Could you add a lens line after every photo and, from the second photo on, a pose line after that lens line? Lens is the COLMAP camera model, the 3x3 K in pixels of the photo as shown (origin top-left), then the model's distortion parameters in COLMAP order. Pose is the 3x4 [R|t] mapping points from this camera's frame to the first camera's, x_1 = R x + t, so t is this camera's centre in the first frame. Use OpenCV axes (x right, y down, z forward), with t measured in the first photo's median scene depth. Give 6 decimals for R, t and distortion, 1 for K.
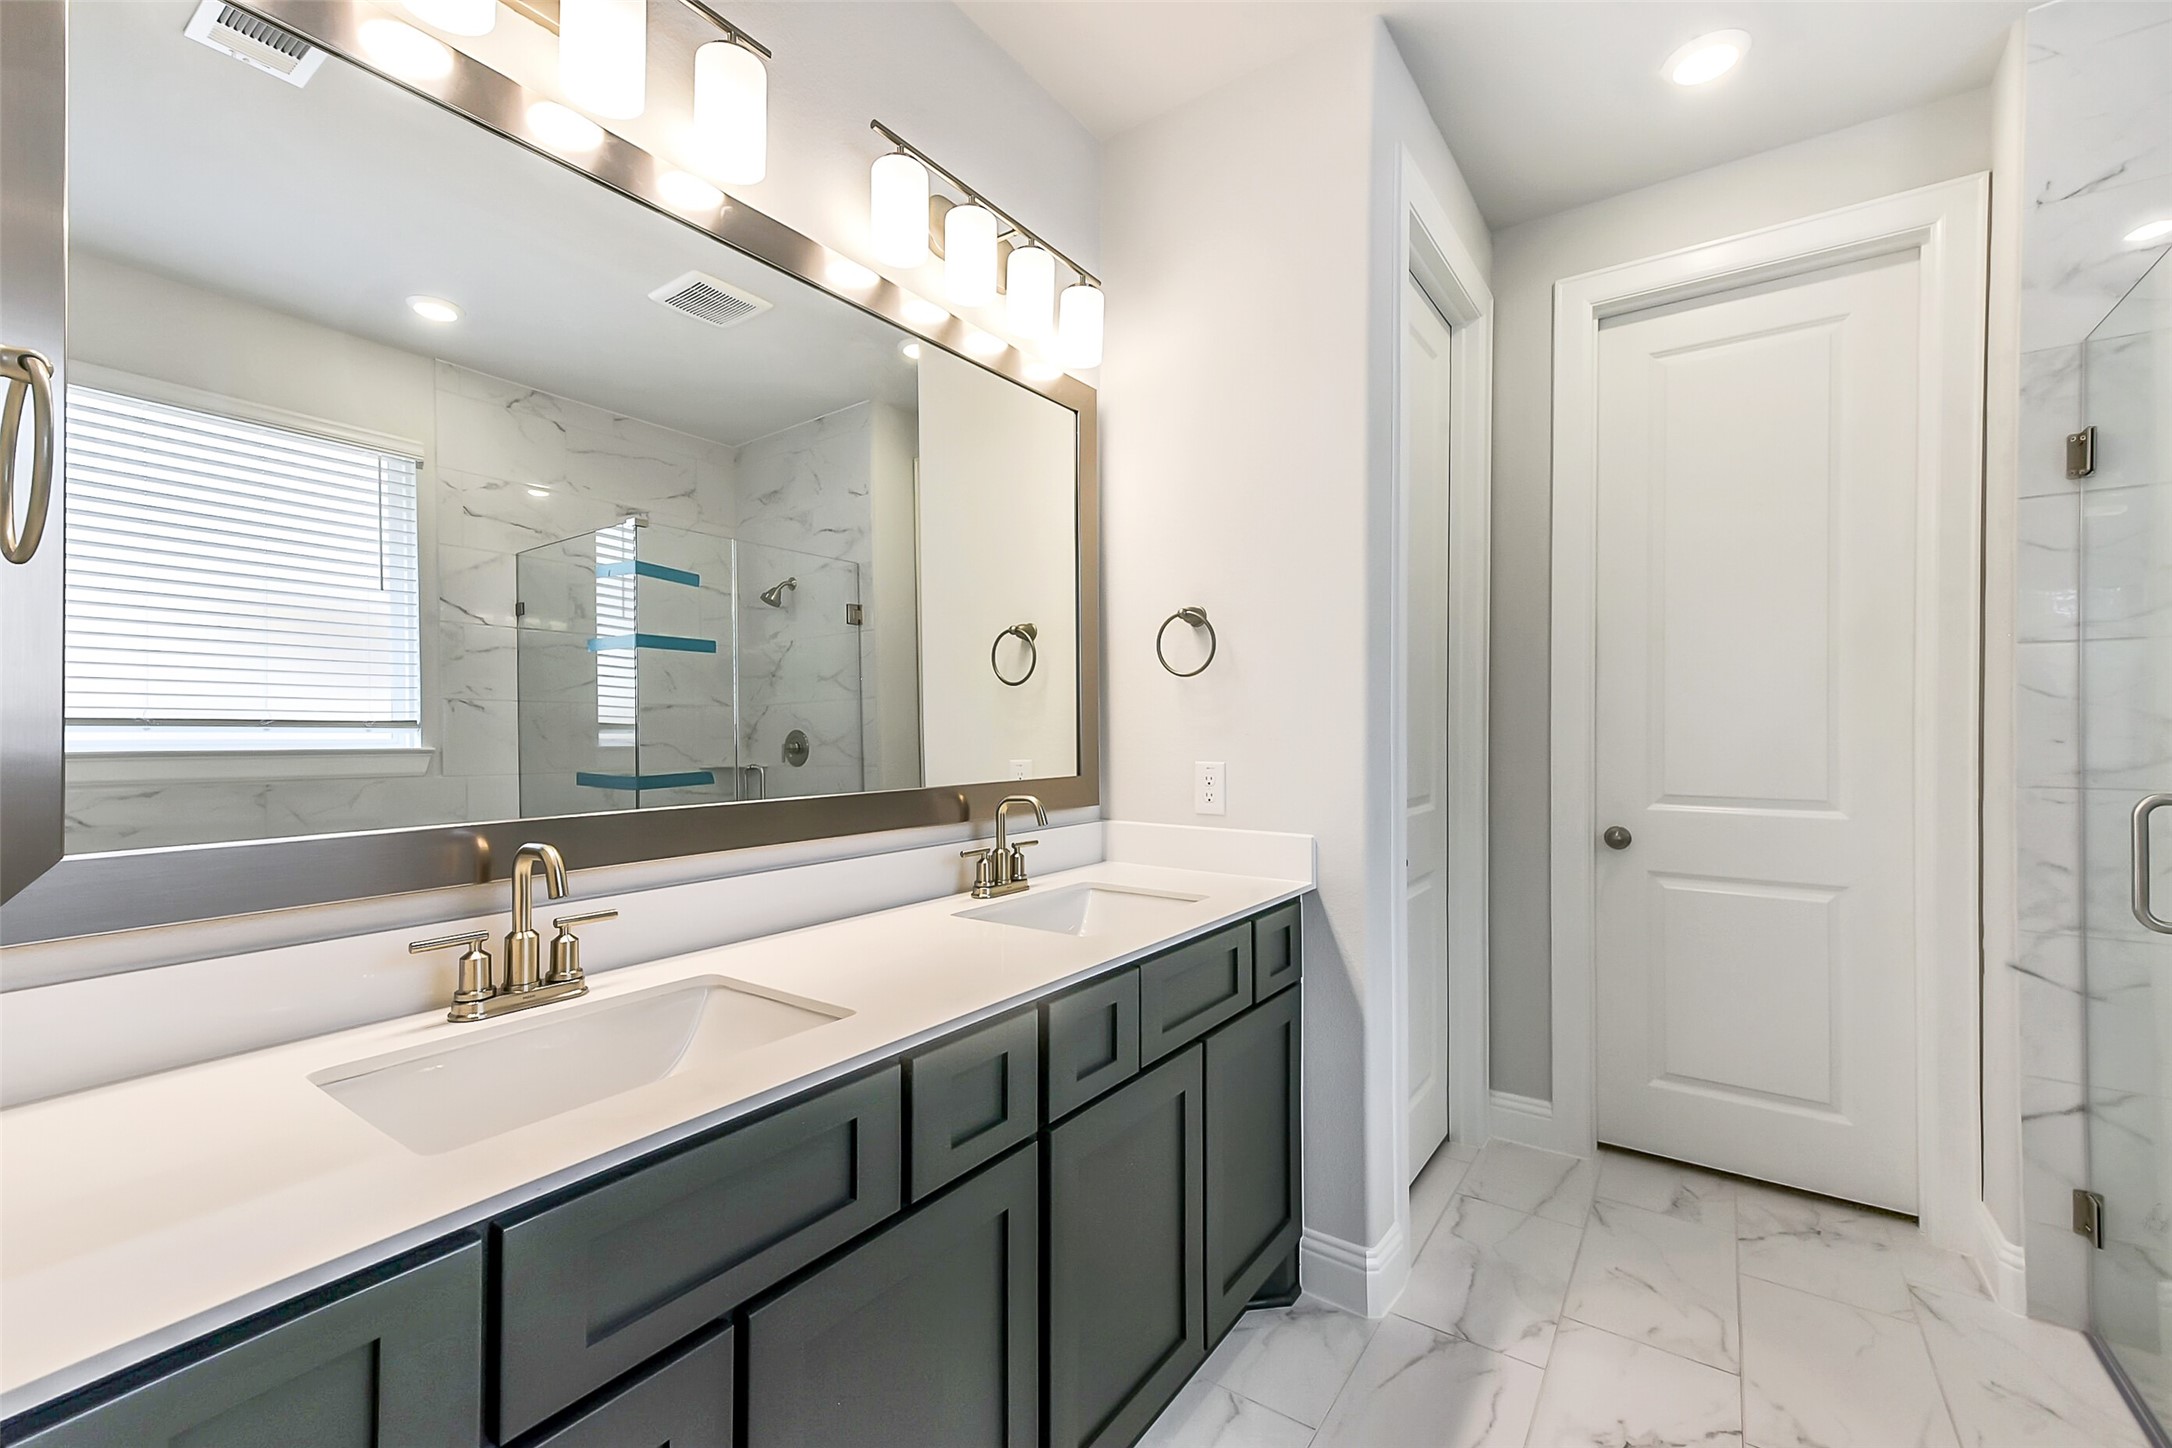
lens RADIAL K [[931.8, 0, 1086.0], [0, 931.8, 724.0], [0, 0, 1]] dist [0.015740, 0.000061]
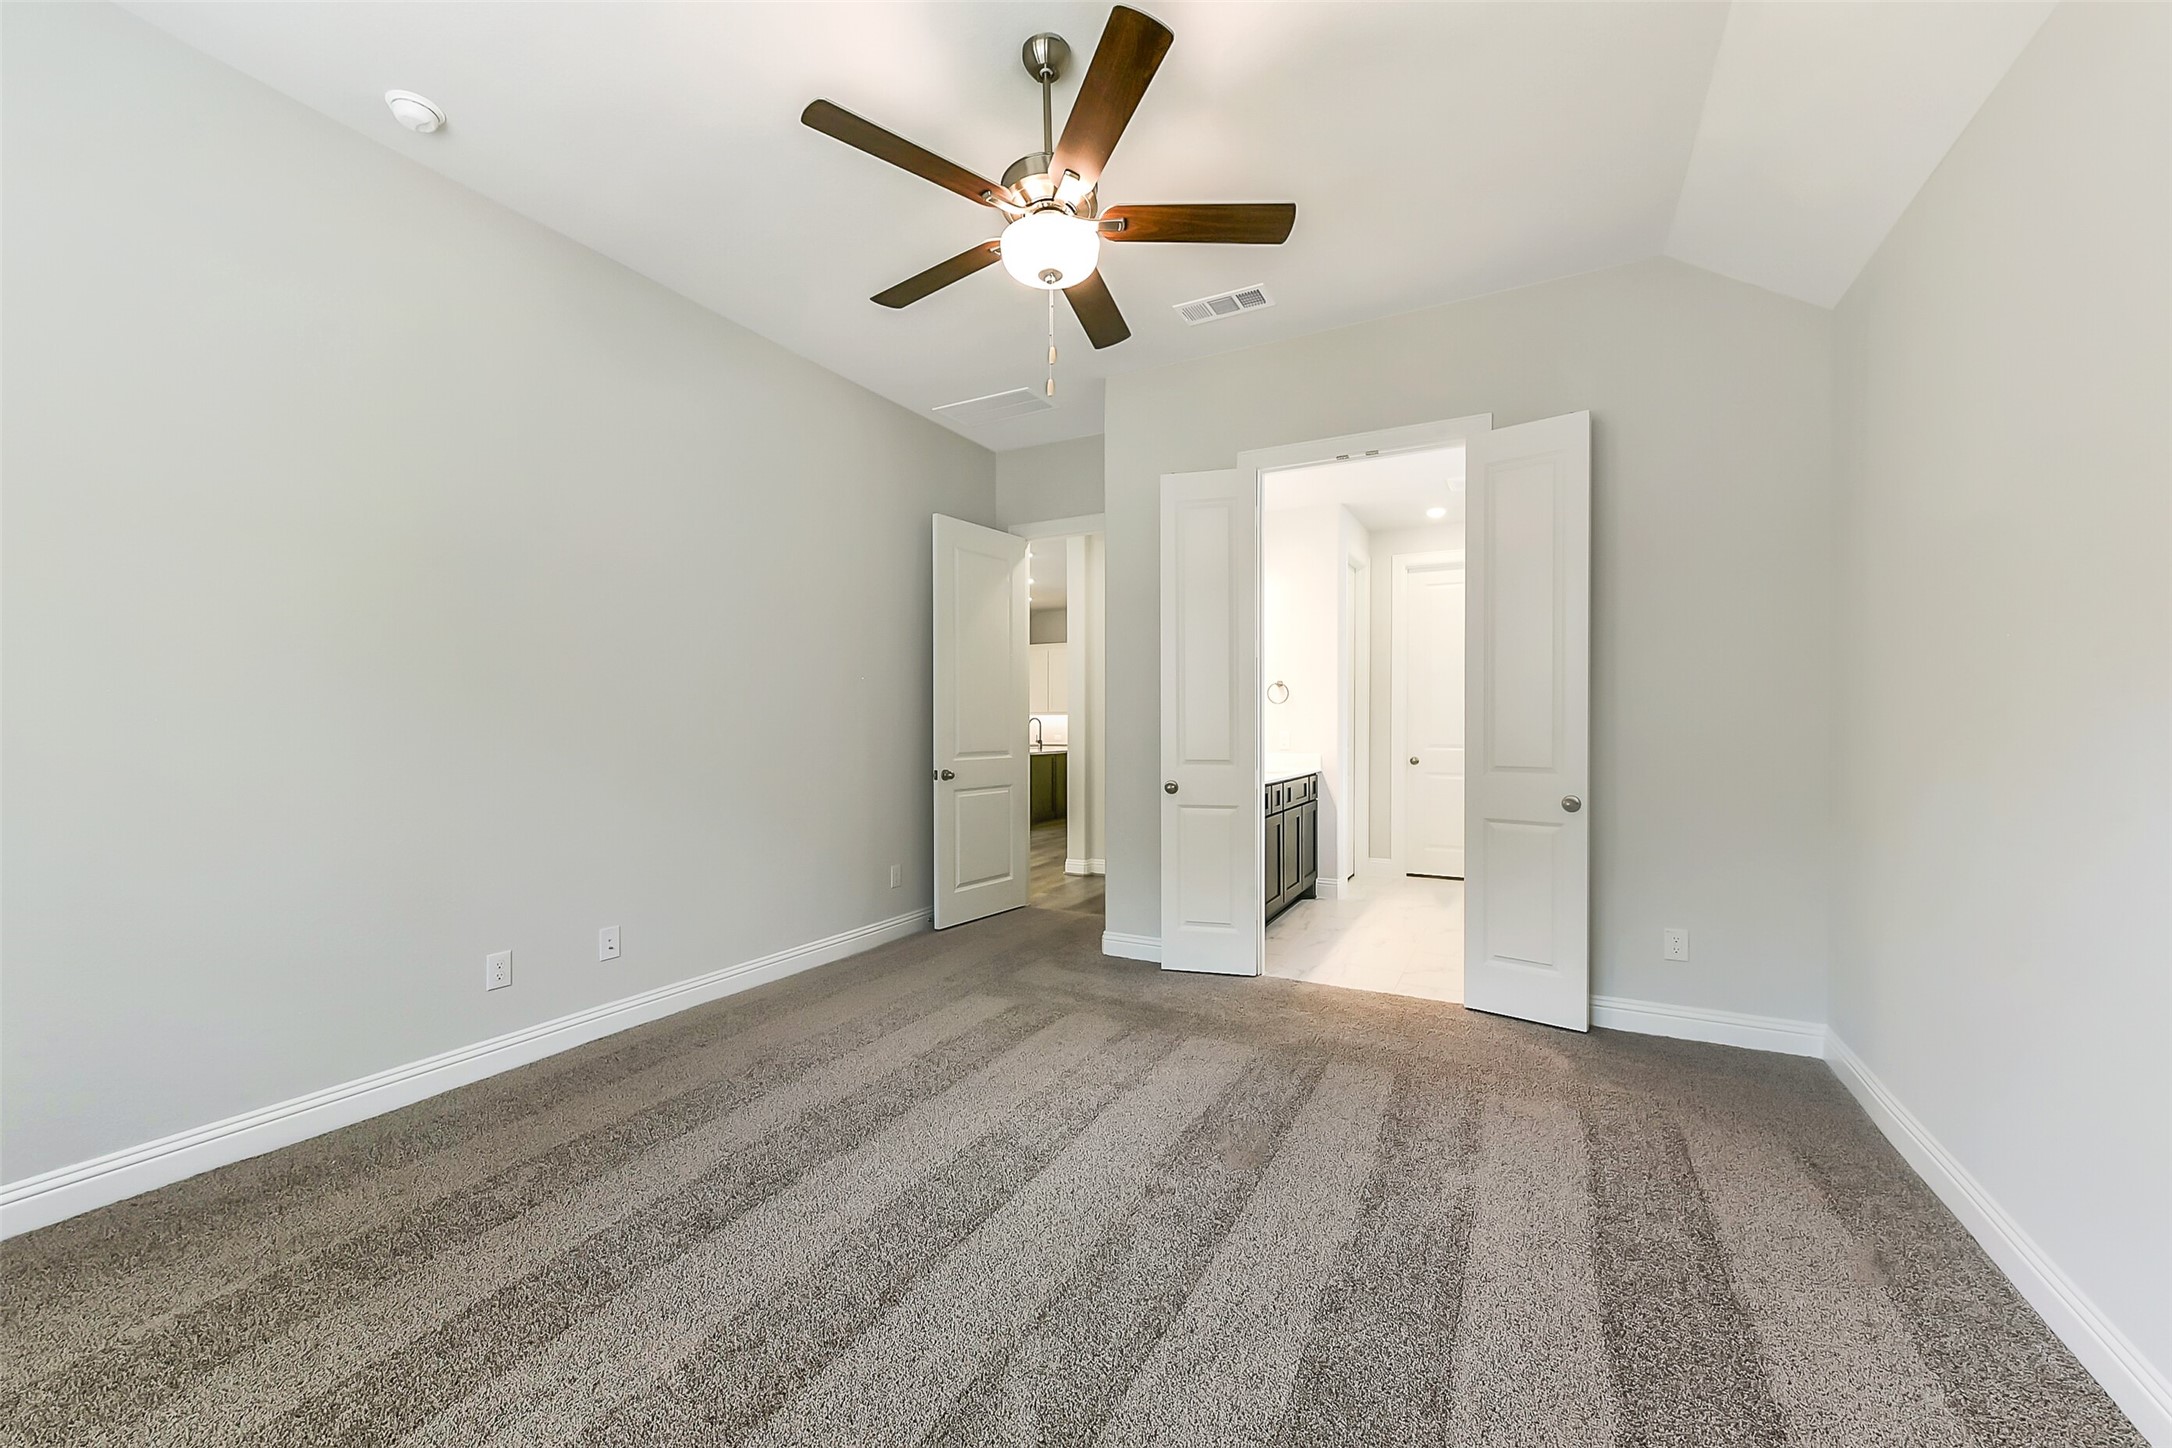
lens RADIAL K [[839.8, 0, 1079.8], [0, 839.8, 720.9], [0, 0, 1]] dist [-0.002246, -0.000193]
pose [[0.995113, 0.000077, 0.098743, -0.783501], [0.000221, 0.999995, -0.003006, 0.012831], [-0.098743, 0.003013, 0.995108, -1.623315]]
